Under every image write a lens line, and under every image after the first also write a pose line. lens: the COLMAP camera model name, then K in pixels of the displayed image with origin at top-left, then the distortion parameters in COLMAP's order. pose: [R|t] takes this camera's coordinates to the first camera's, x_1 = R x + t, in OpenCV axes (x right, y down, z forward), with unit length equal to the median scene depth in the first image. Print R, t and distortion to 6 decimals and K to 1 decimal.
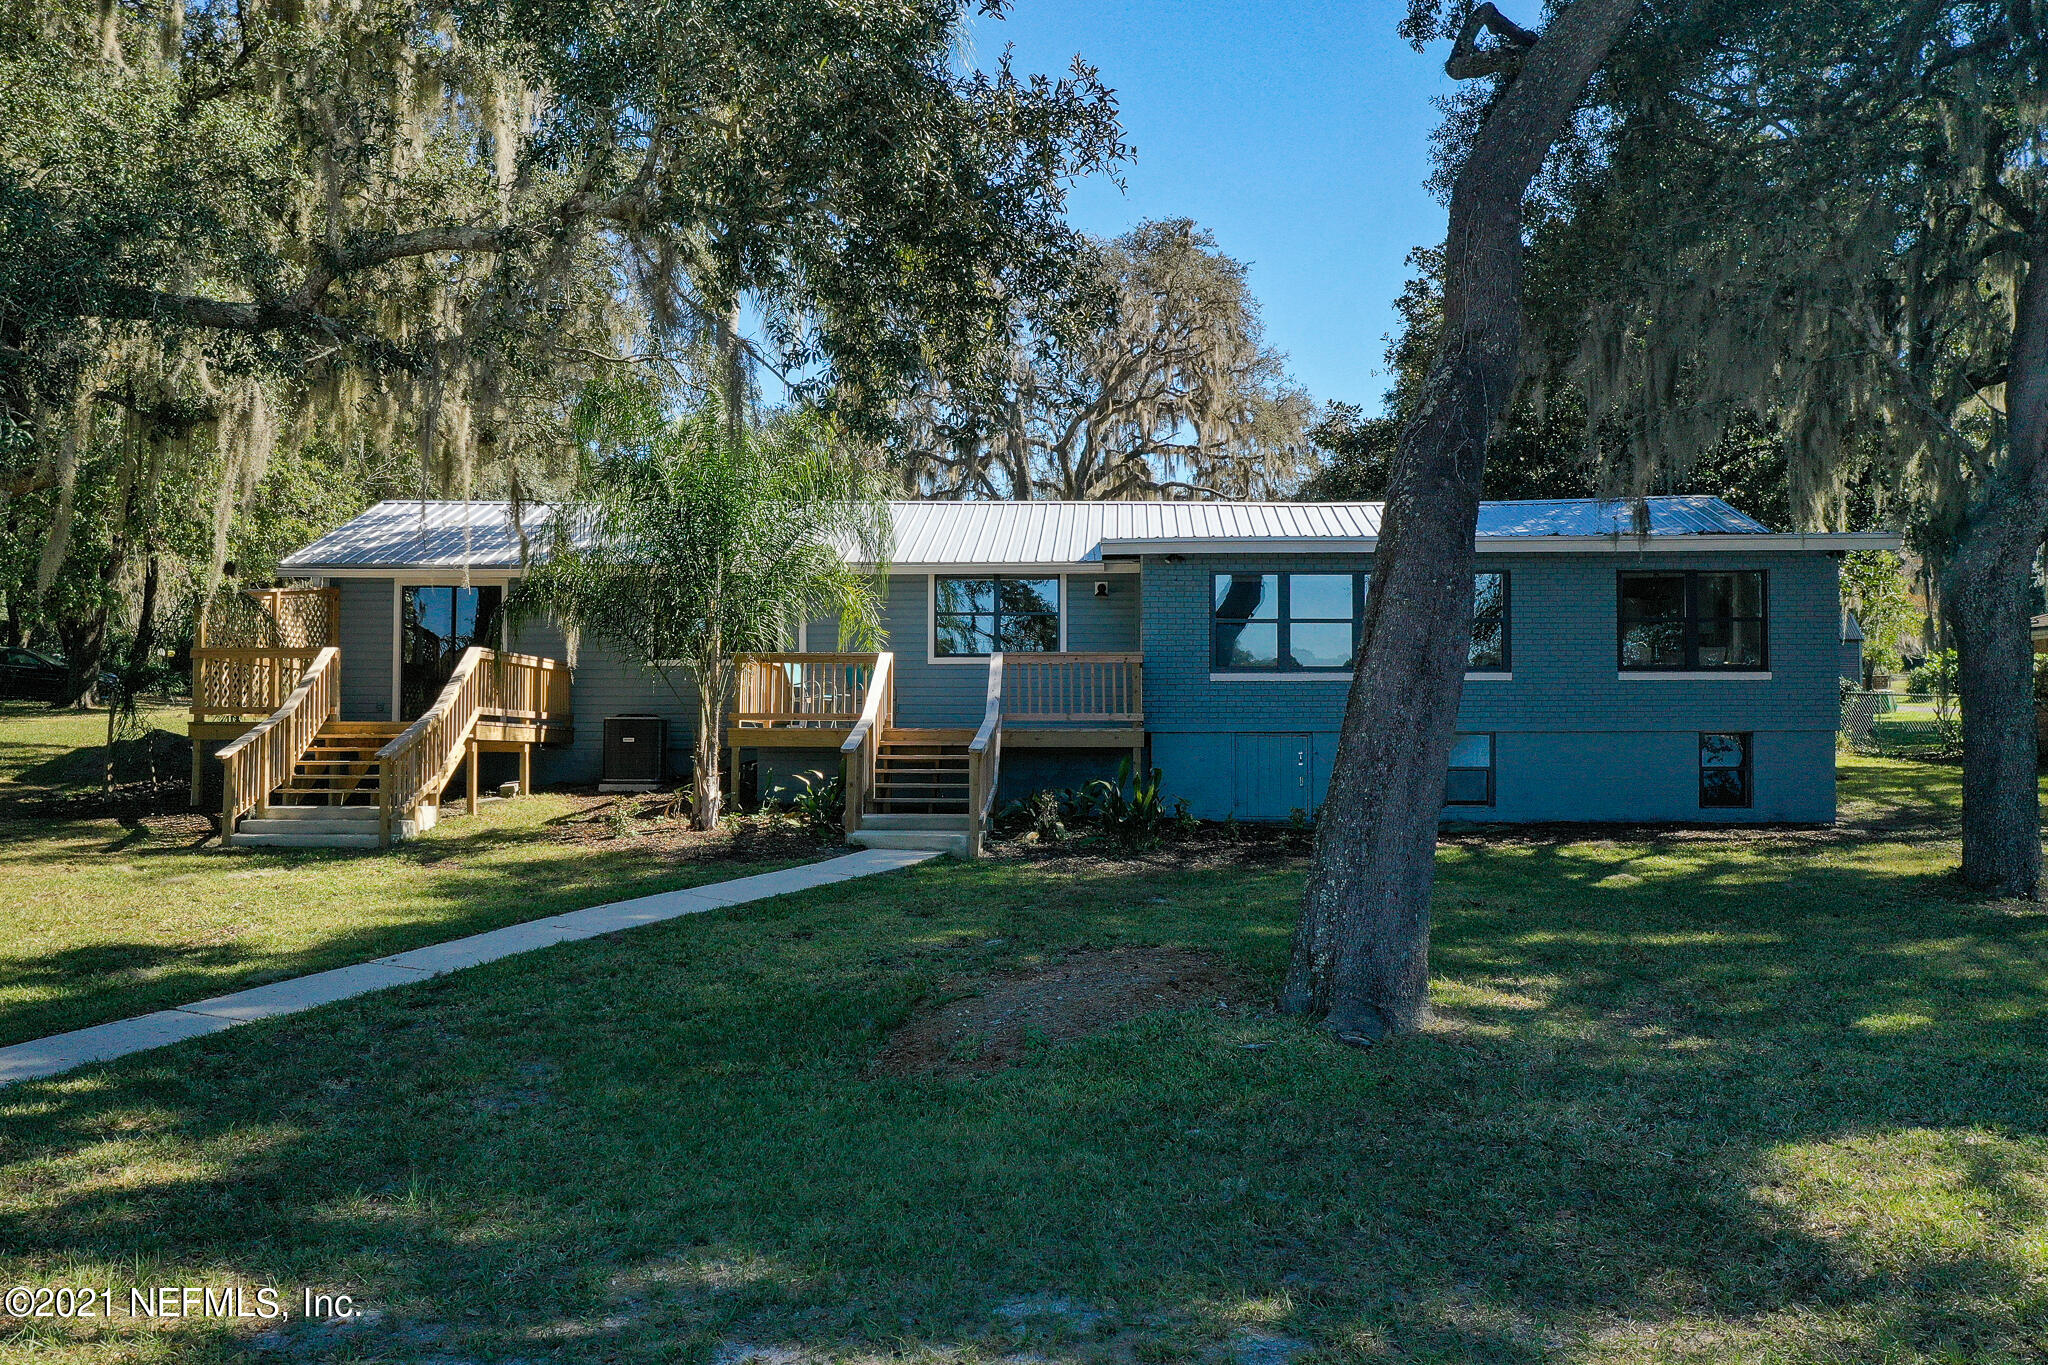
lens RADIAL K [[1633.6, 0, 1024.0], [0, 1633.6, 682.5], [0, 0, 1]] dist [-0.013185, 0.001710]
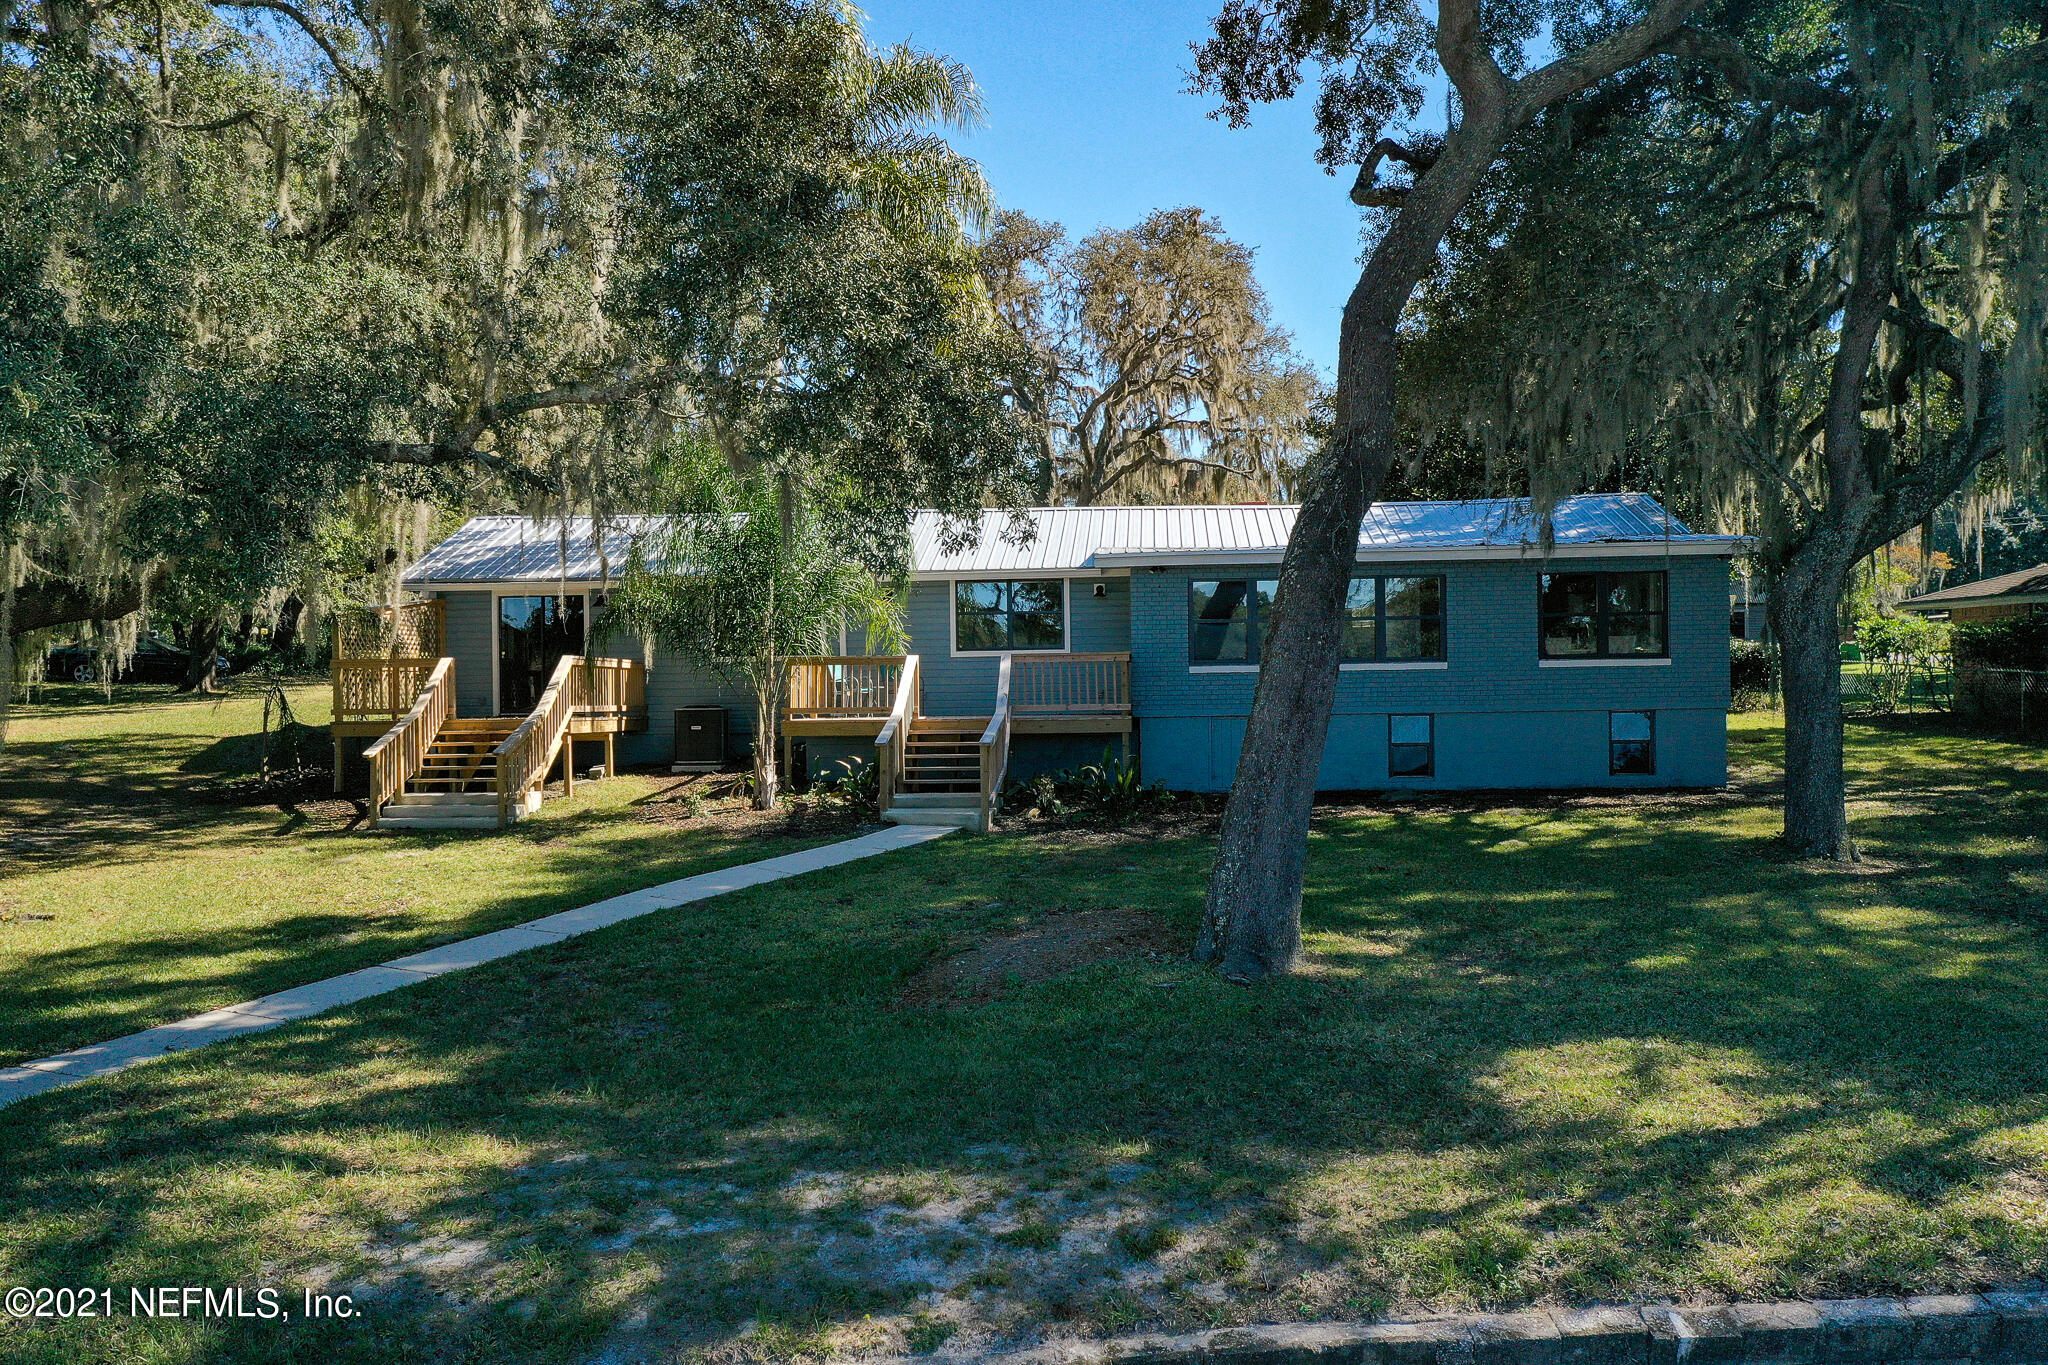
lens RADIAL K [[1596.4, 0, 1024.0], [0, 1596.4, 682.5], [0, 0, 1]] dist [-0.012378, 0.002286]
pose [[0.999581, -0.015407, -0.024524, 0.027707], [0.016236, 0.999292, 0.033939, -0.041646], [0.023983, -0.034323, 0.999123, -0.176879]]
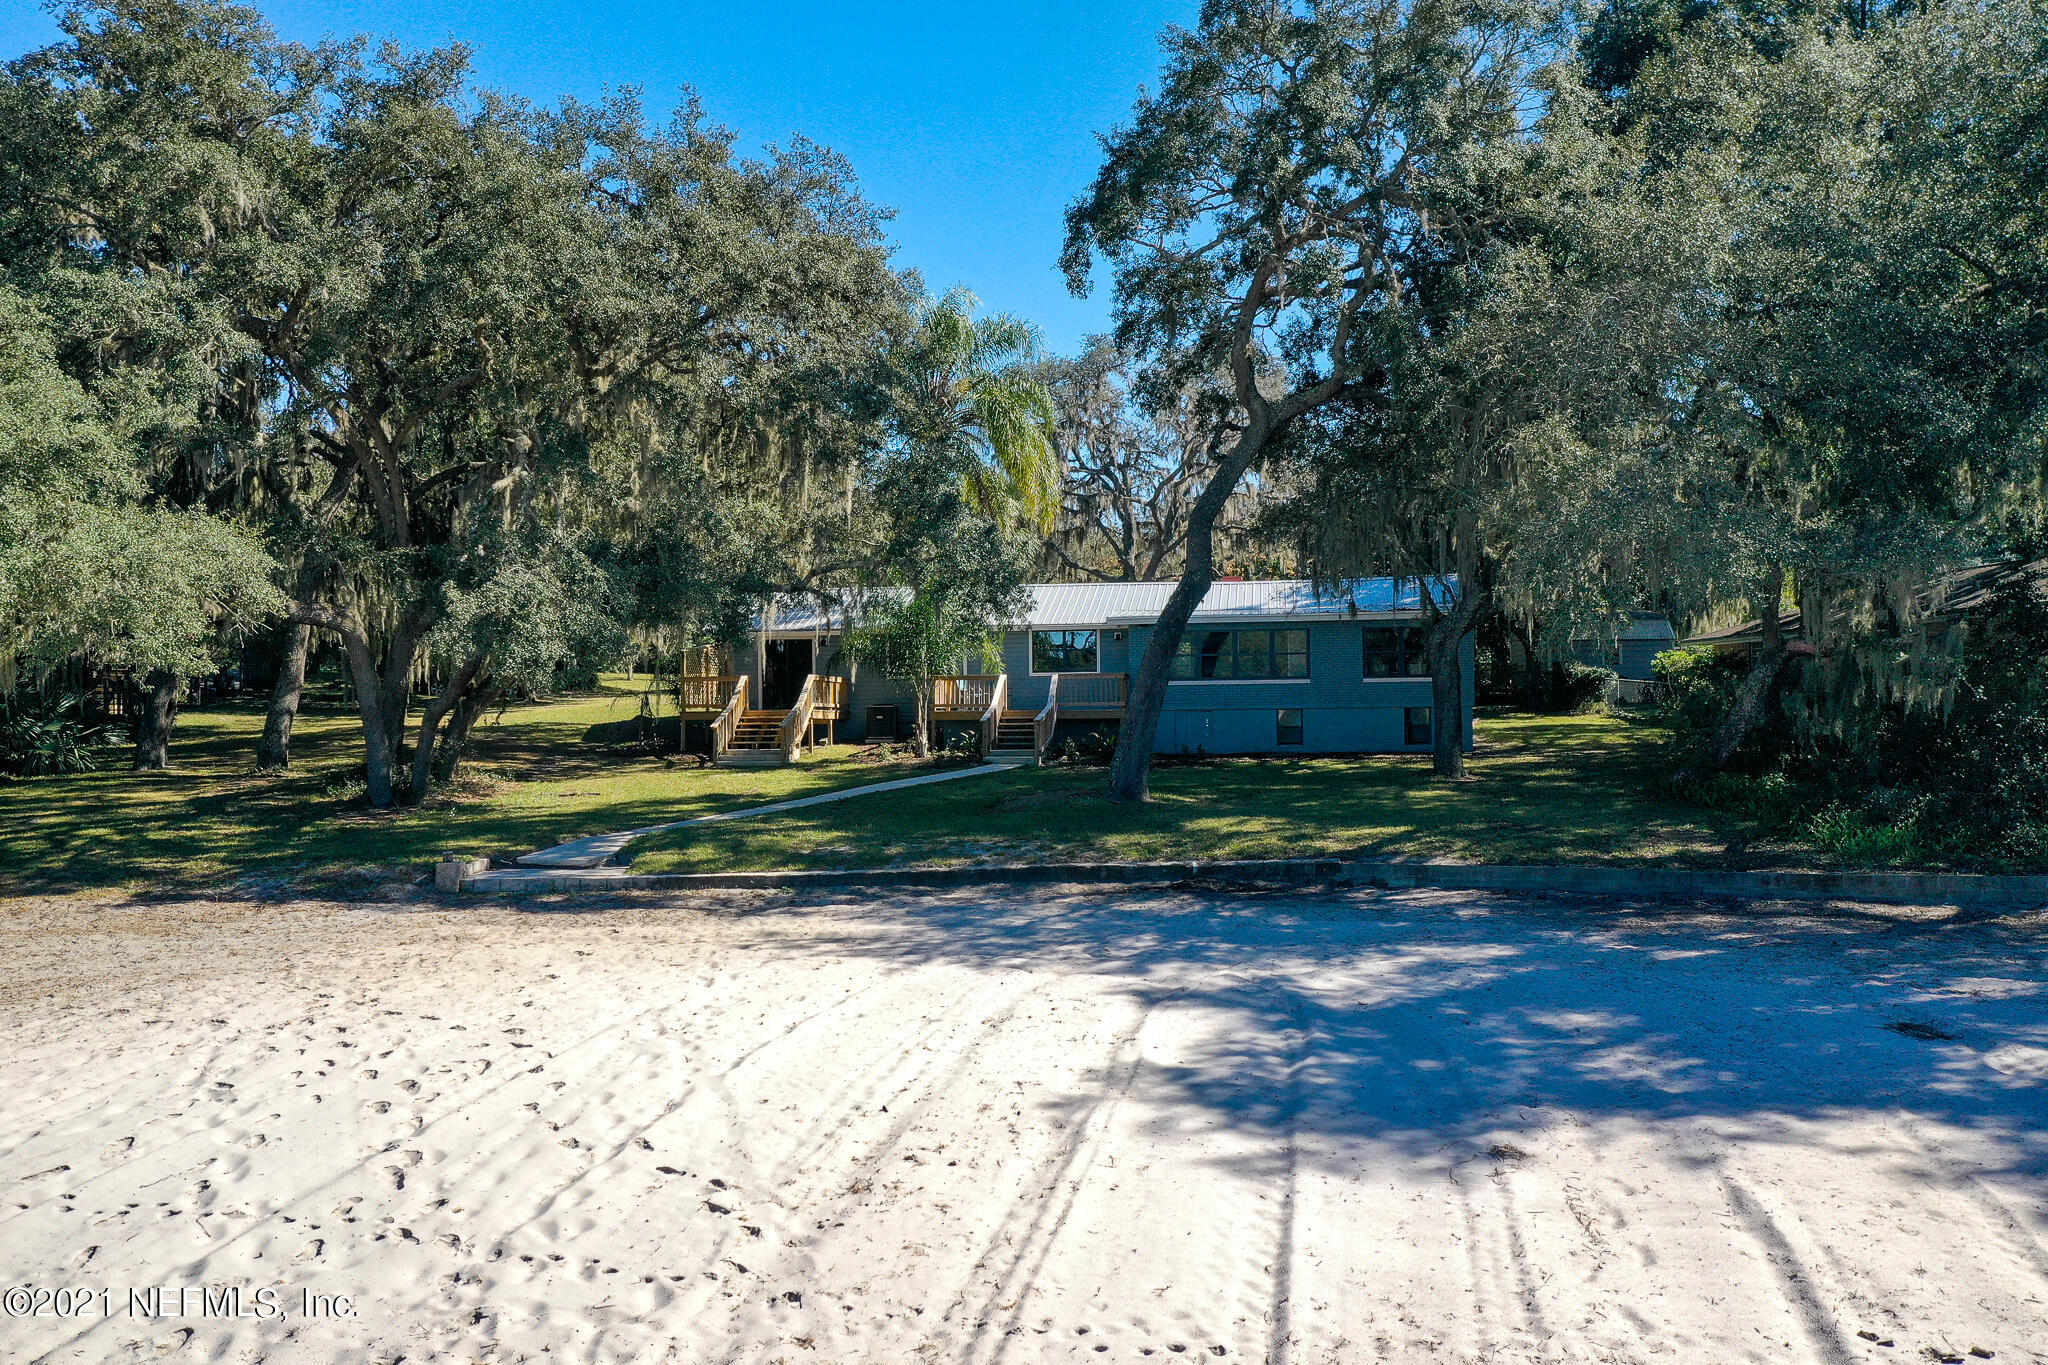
lens RADIAL K [[1596.4, 0, 1024.0], [0, 1596.4, 682.5], [0, 0, 1]] dist [-0.012378, 0.002286]
pose [[0.994200, -0.014192, -0.106605, 0.184970], [0.016035, 0.999736, 0.016449, -0.047407], [0.106343, -0.018063, 0.994165, -1.196758]]
